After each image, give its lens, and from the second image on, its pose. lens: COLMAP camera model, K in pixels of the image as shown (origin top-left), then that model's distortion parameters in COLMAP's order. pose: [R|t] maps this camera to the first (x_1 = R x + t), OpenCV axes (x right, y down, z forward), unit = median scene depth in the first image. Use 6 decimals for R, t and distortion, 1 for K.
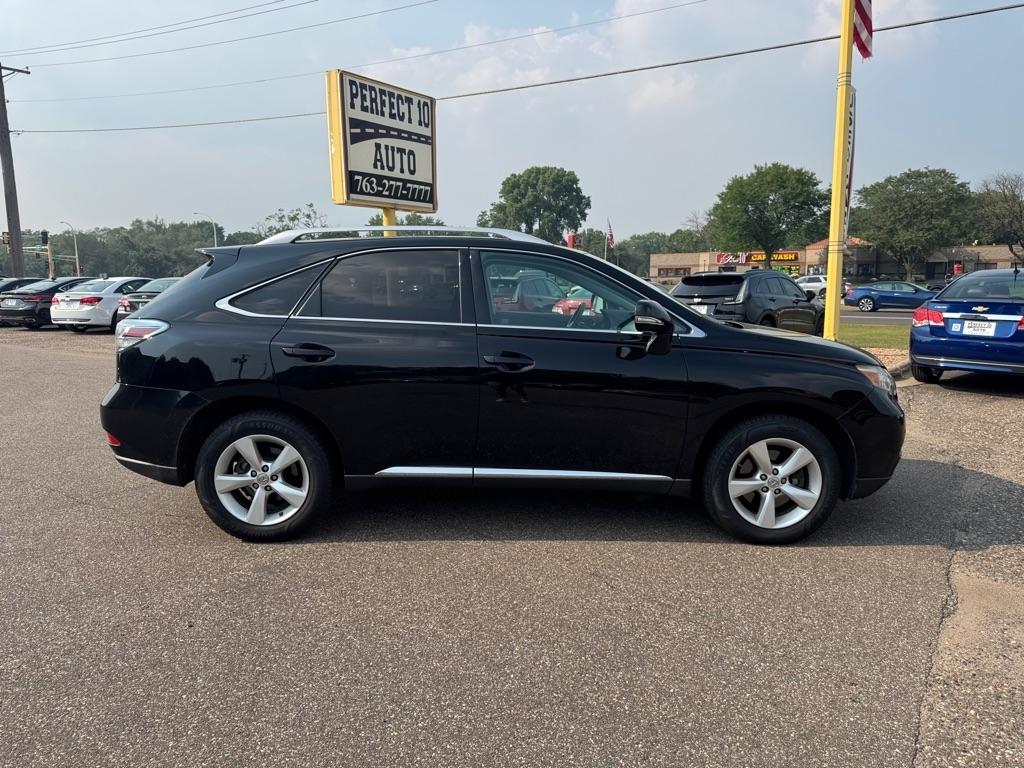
lens RADIAL K [[760.3, 0, 512.2], [0, 760.3, 409.8], [0, 0, 1]] dist [0.042530, -0.108681]
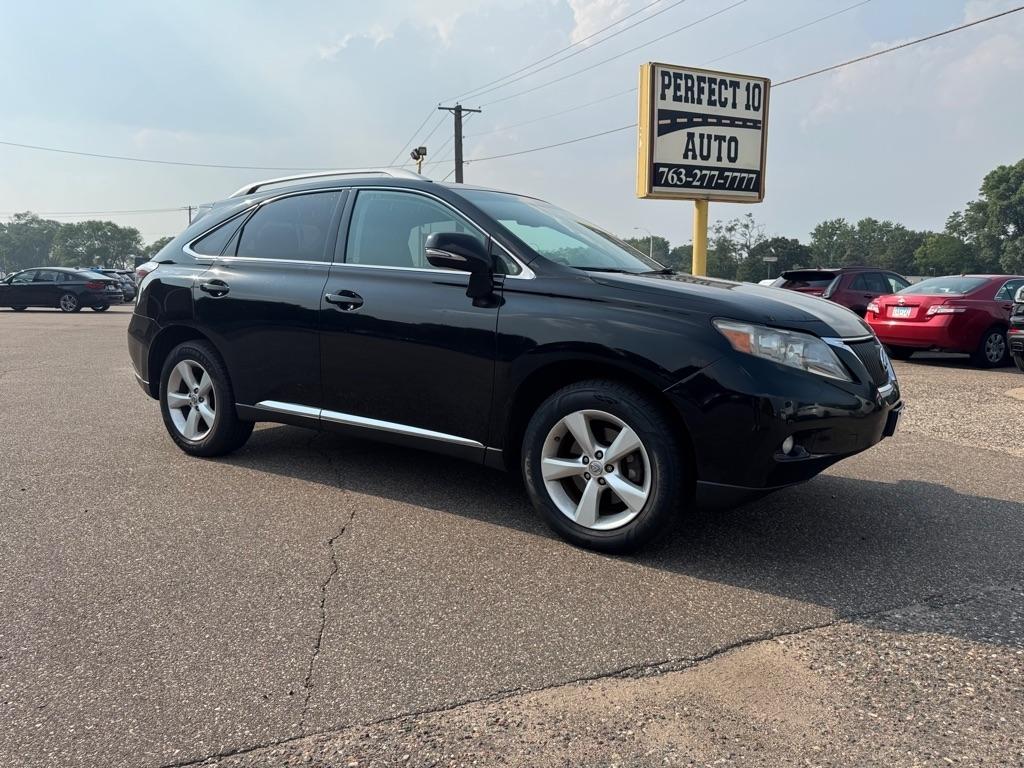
lens RADIAL K [[743.8, 0, 459.1], [0, 743.8, 382.1], [0, 0, 1]] dist [0.070688, -0.090221]
pose [[0.819397, 0.084975, -0.566892, 0.150046], [-0.109755, 0.993912, -0.009658, 0.007250], [0.562620, 0.070133, 0.823735, 0.069521]]
